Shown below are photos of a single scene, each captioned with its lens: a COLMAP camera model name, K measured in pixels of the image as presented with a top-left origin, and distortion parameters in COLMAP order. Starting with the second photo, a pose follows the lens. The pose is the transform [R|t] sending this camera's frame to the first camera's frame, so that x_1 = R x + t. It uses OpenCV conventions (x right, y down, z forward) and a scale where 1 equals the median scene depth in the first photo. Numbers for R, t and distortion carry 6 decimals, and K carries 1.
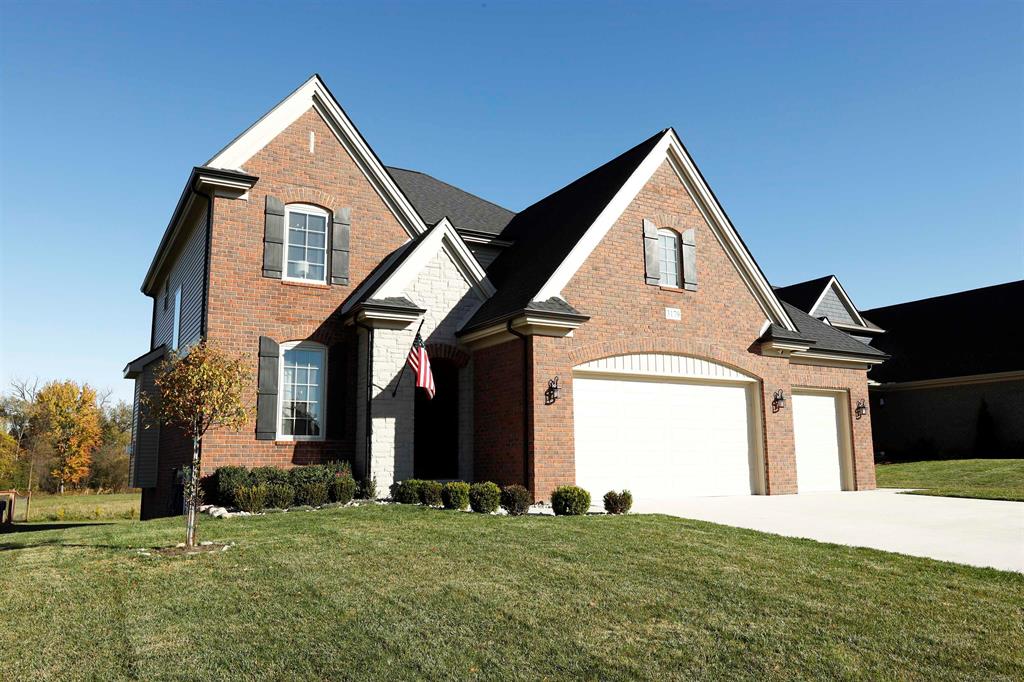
lens RADIAL K [[779.7, 0, 512.0], [0, 779.7, 341.0], [0, 0, 1]] dist [-0.002152, -0.000114]
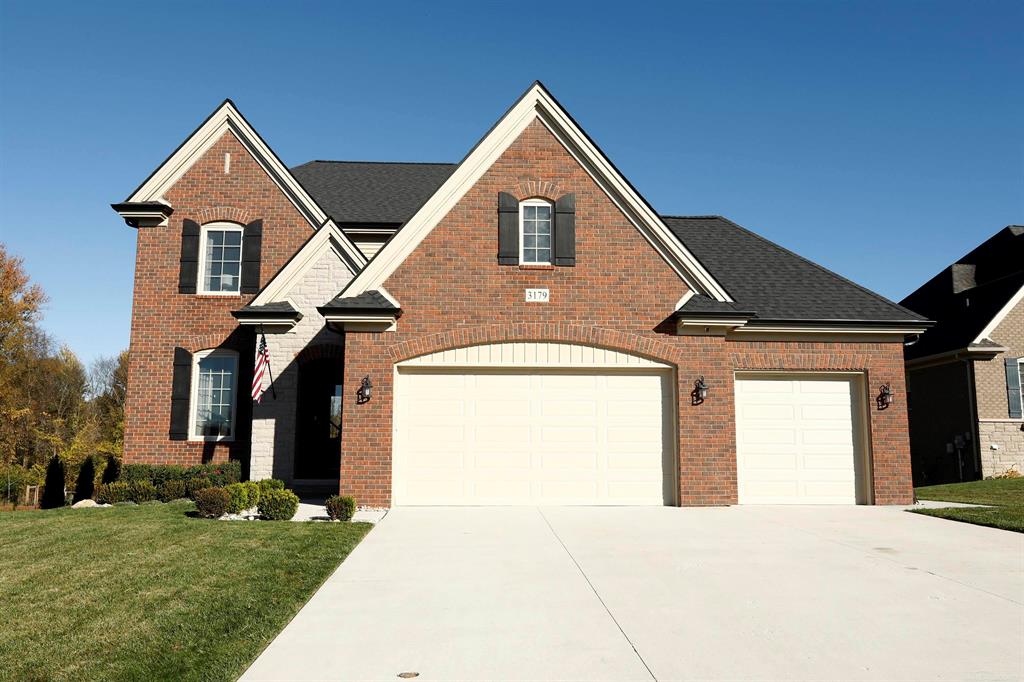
lens RADIAL K [[811.2, 0, 512.0], [0, 811.2, 341.0], [0, 0, 1]] dist [-0.002223, -0.001621]
pose [[0.886816, -0.056113, -0.458703, 0.599552], [0.063453, 0.997985, 0.000593, 0.014085], [0.457745, -0.029632, 0.888590, 0.180589]]
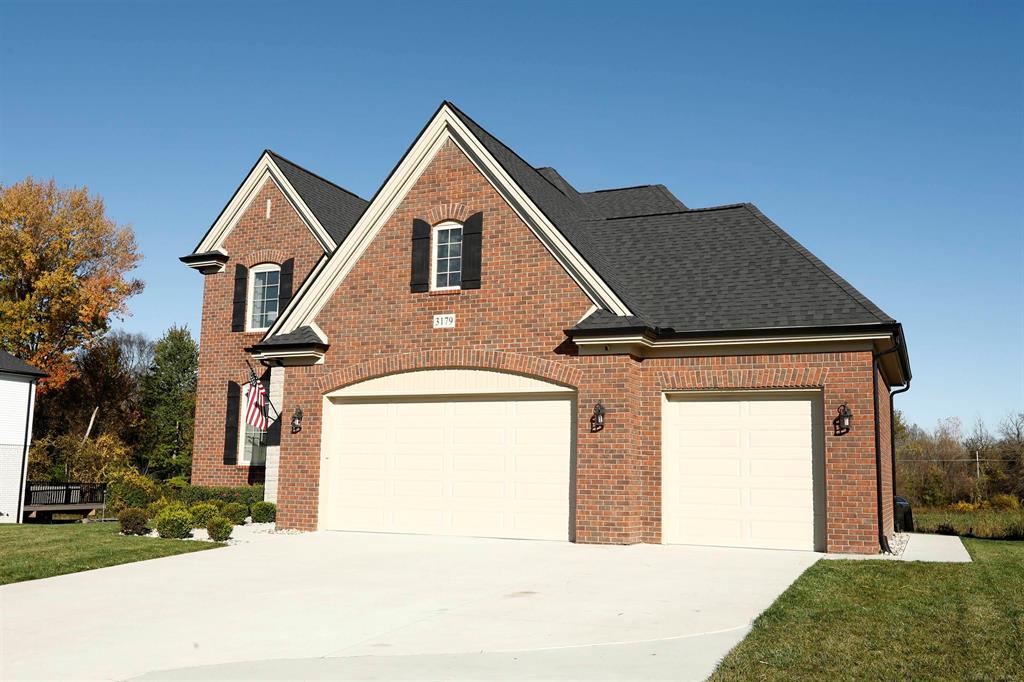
lens RADIAL K [[947.5, 0, 512.0], [0, 947.5, 341.0], [0, 0, 1]] dist [0.004512, 0.001682]
pose [[0.588499, -0.094793, -0.802922, 1.091987], [0.106020, 0.993575, -0.039595, 0.036371], [0.801516, -0.061824, 0.594768, 0.442876]]
